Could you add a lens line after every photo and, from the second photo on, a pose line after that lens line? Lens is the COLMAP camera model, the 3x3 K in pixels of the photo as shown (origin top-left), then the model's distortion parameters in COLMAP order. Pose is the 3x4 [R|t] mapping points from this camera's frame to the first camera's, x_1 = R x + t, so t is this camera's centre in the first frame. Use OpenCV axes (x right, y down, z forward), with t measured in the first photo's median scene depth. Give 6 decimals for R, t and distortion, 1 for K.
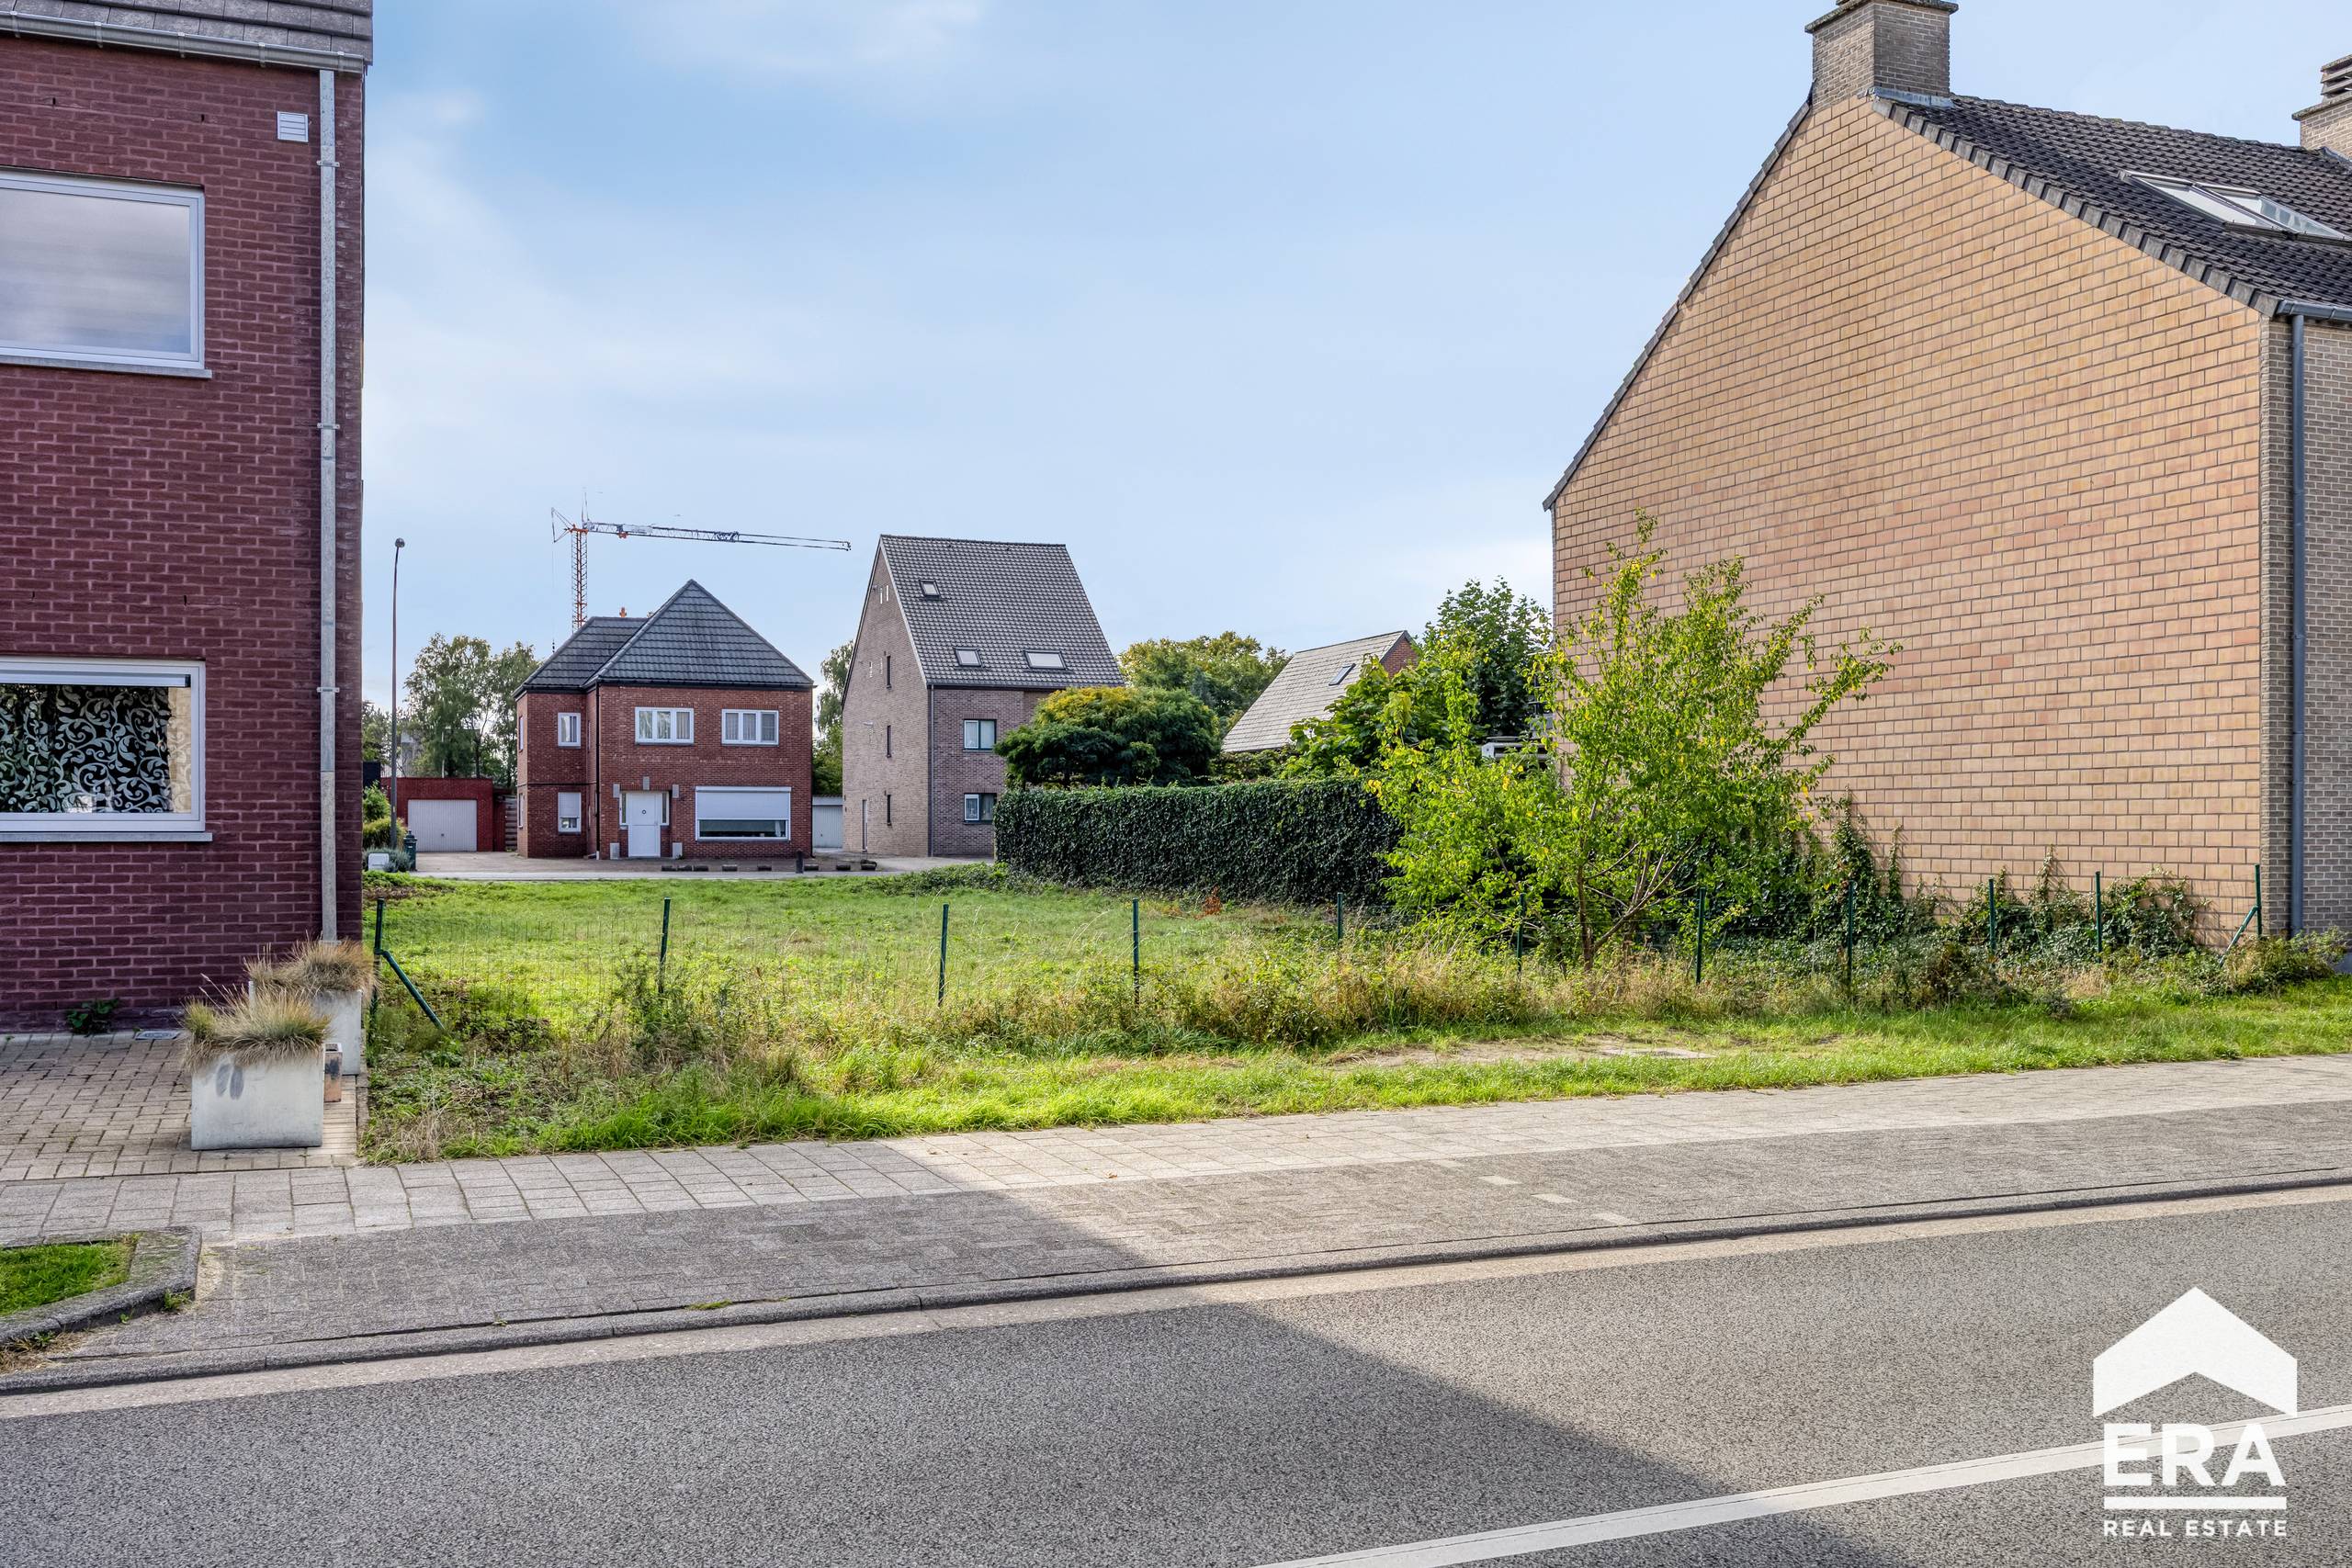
lens RADIAL K [[2052.3, 0, 1174.9], [0, 2052.3, 789.7], [0, 0, 1]] dist [-0.020764, -0.003708]
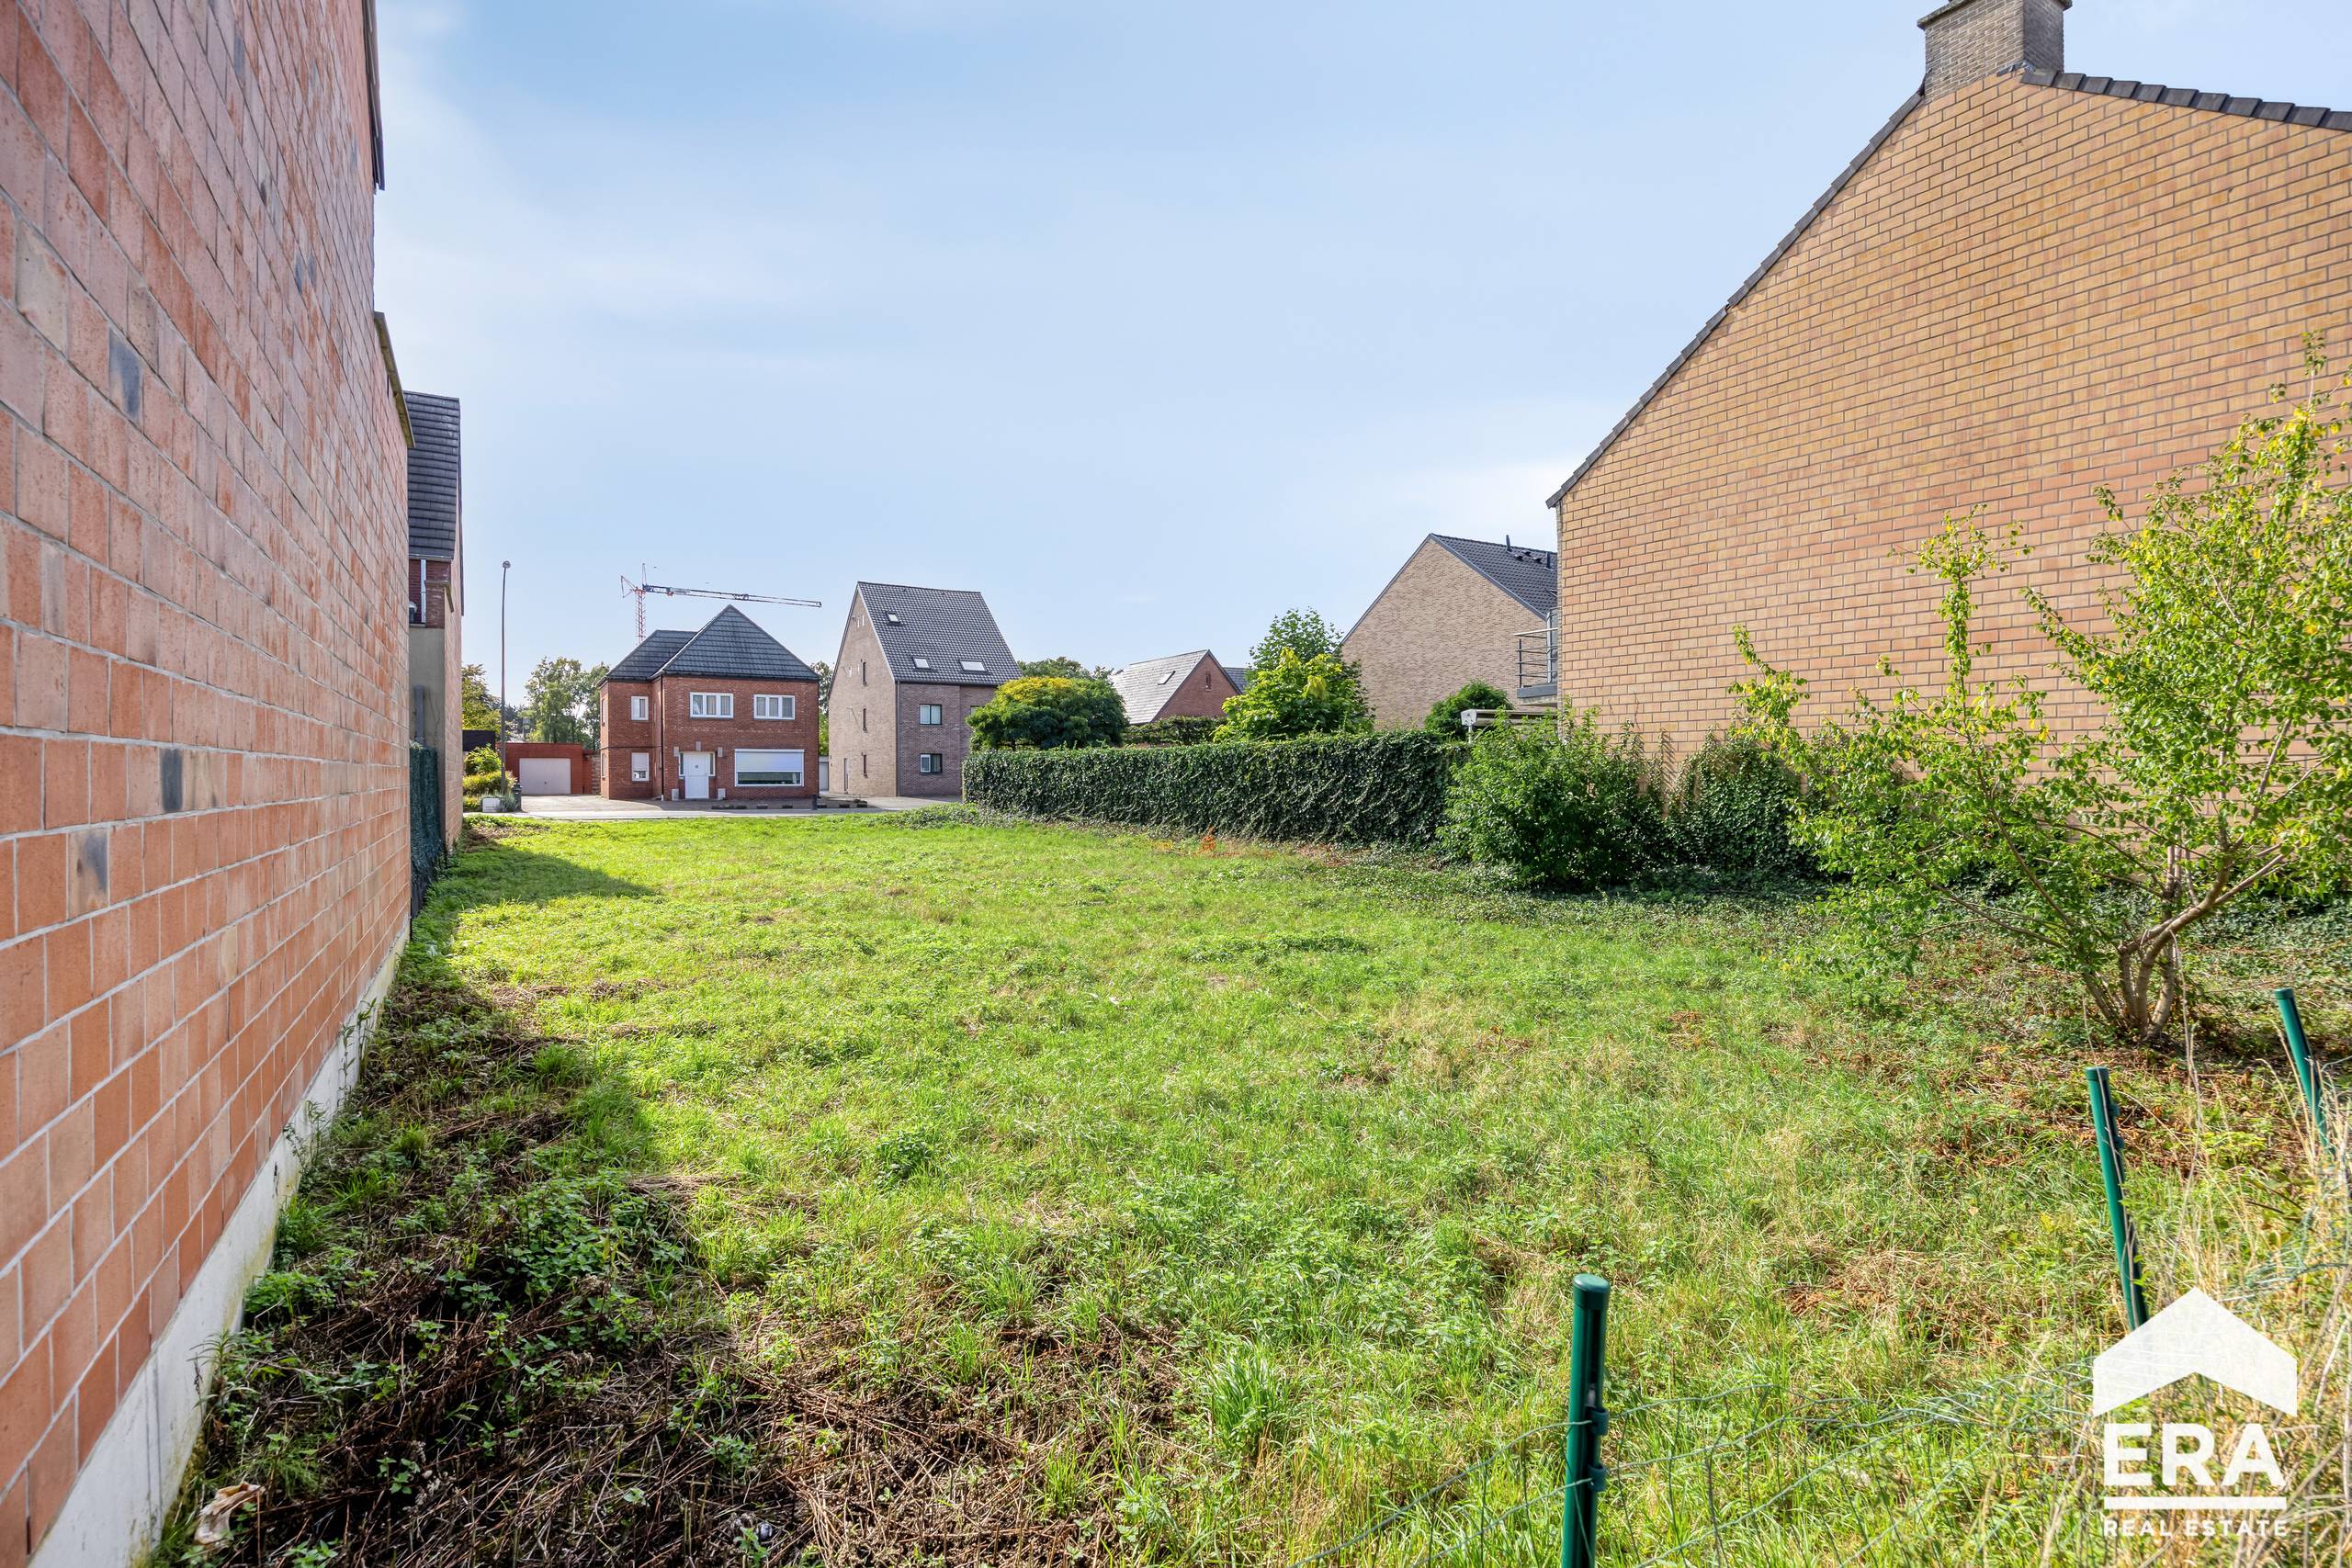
lens RADIAL K [[1123.7, 0, 1173.2], [0, 1123.7, 768.5], [0, 0, 1]] dist [-0.018365, -0.000093]
pose [[0.986687, -0.000558, 0.162631, -0.163206], [-0.001533, 0.999918, 0.012731, 0.004842], [-0.162625, -0.012811, 0.986605, 0.498784]]
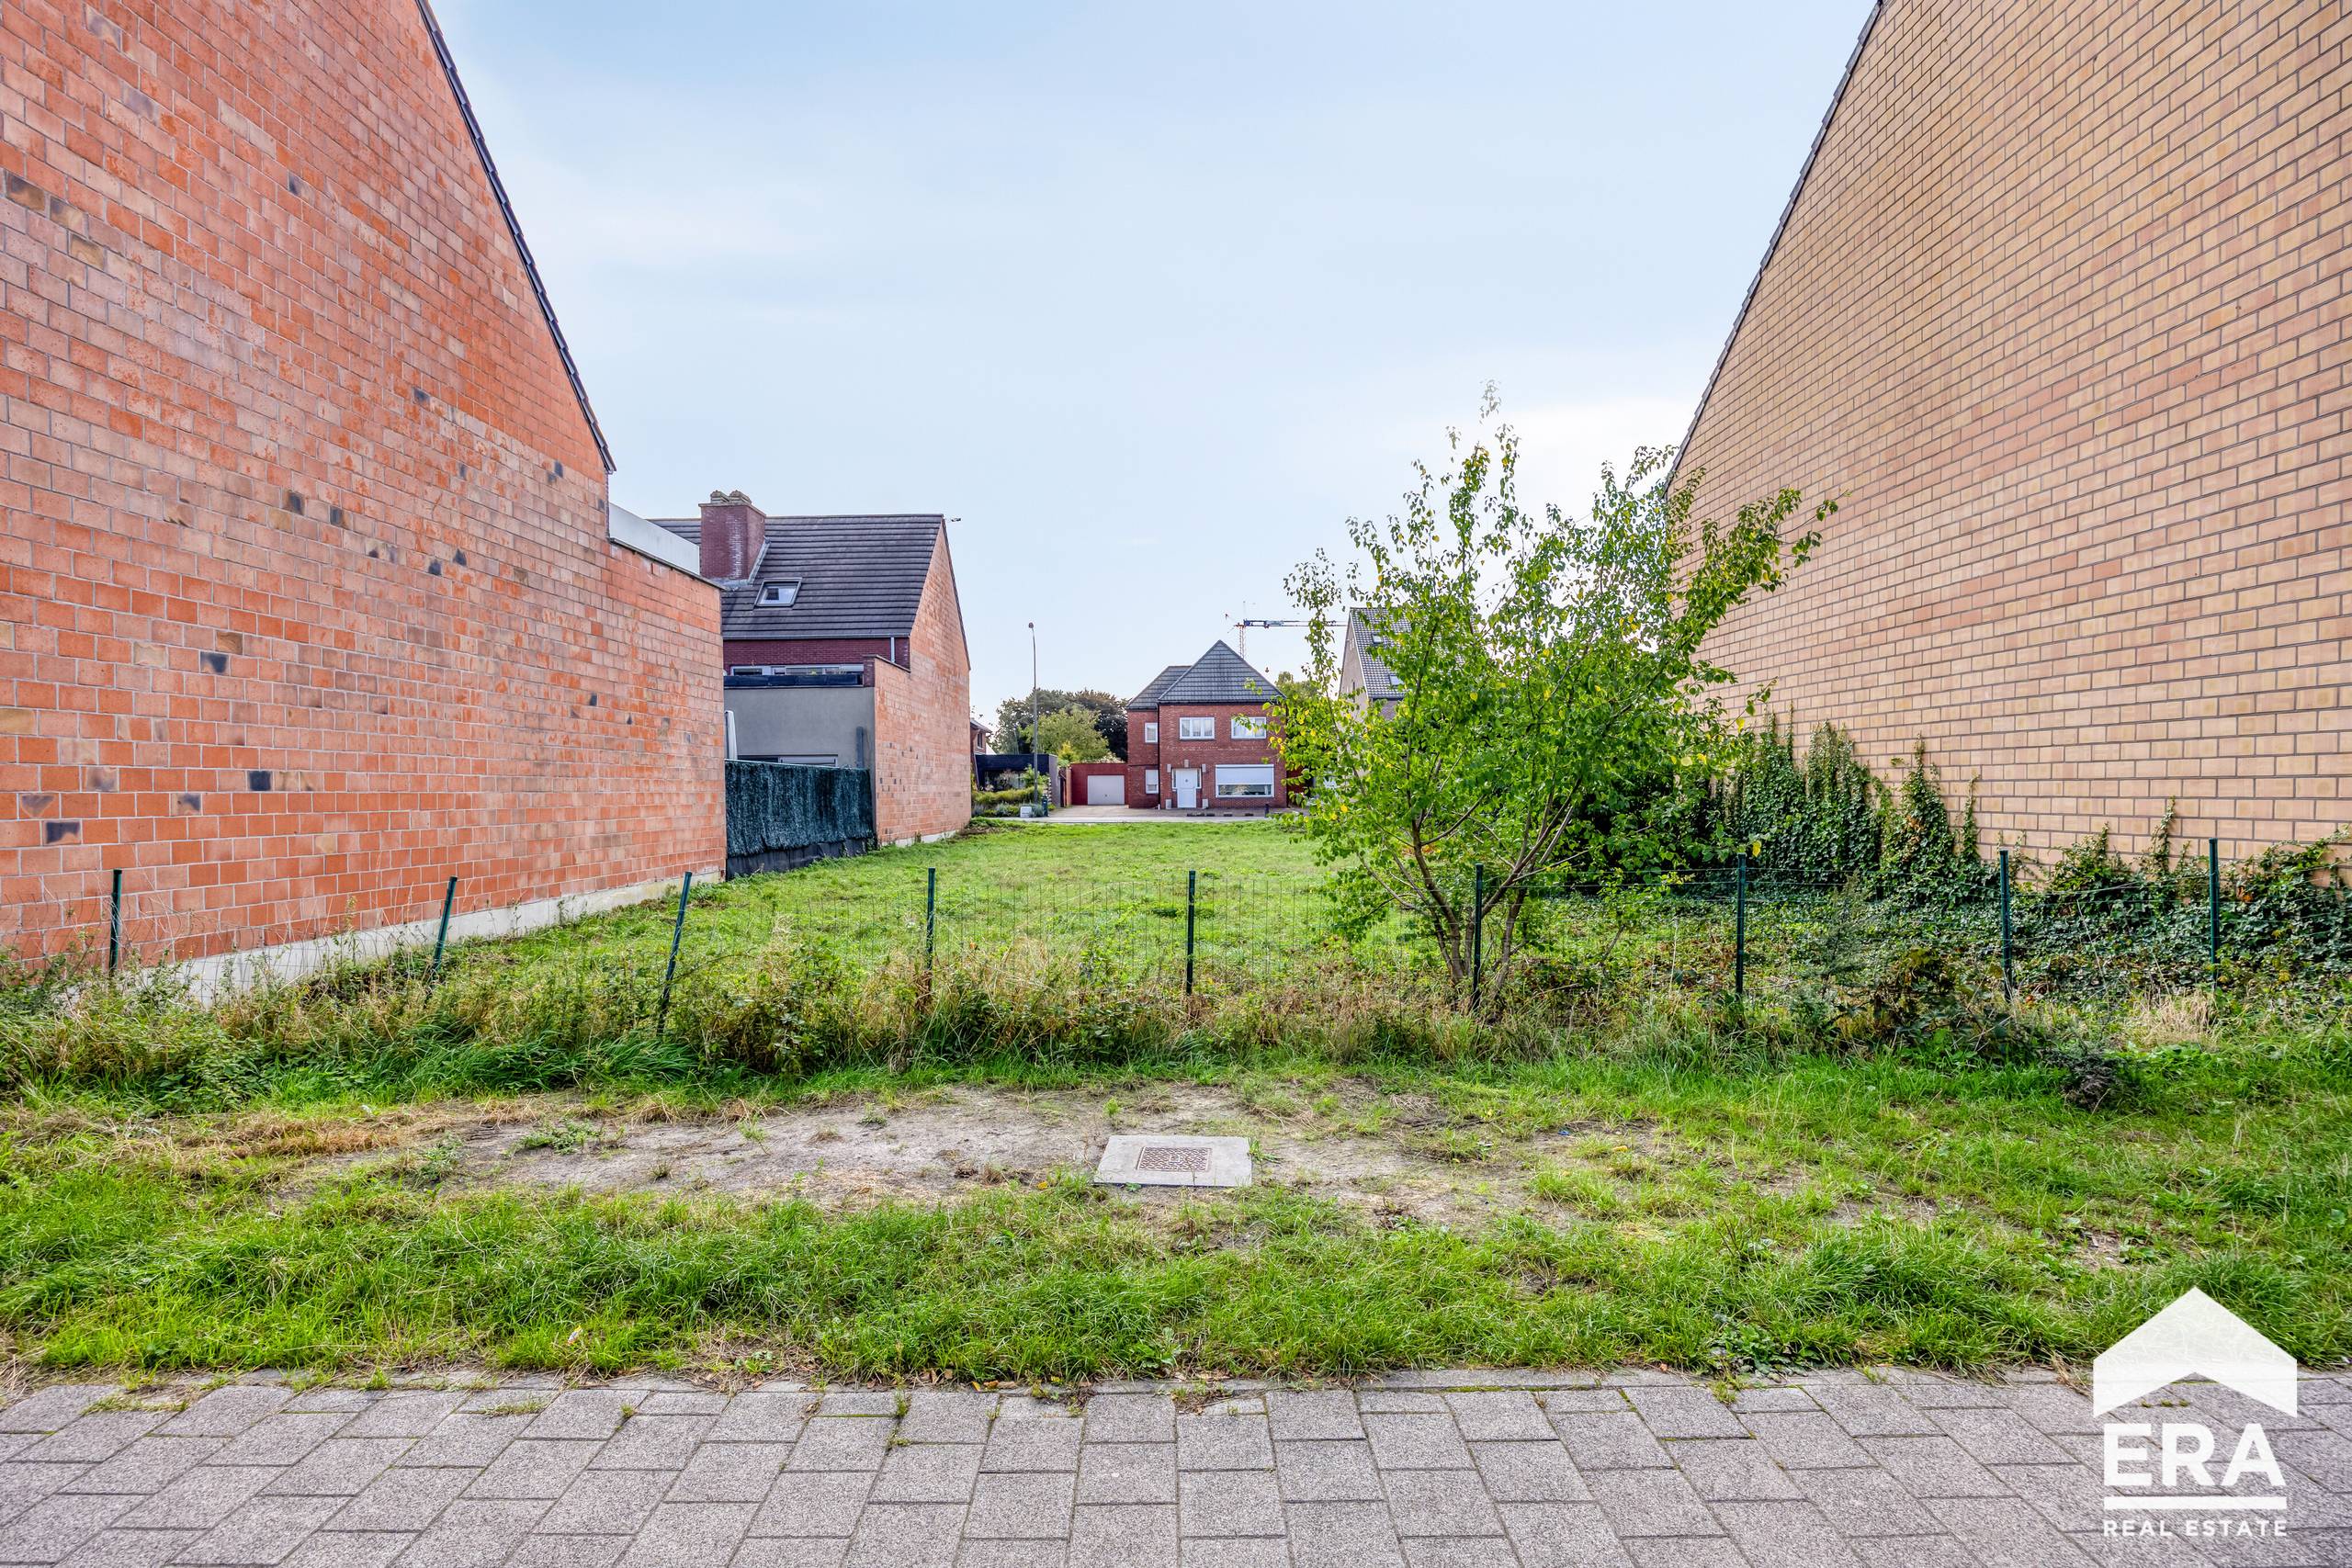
lens RADIAL K [[1123.7, 0, 1166.5], [0, 1123.7, 805.3], [0, 0, 1]] dist [-0.018365, -0.000093]
pose [[0.923658, -0.002305, -0.383210, 0.203027], [0.014603, 0.999467, 0.029186, 0.010597], [0.382939, -0.032554, 0.923200, 0.399587]]
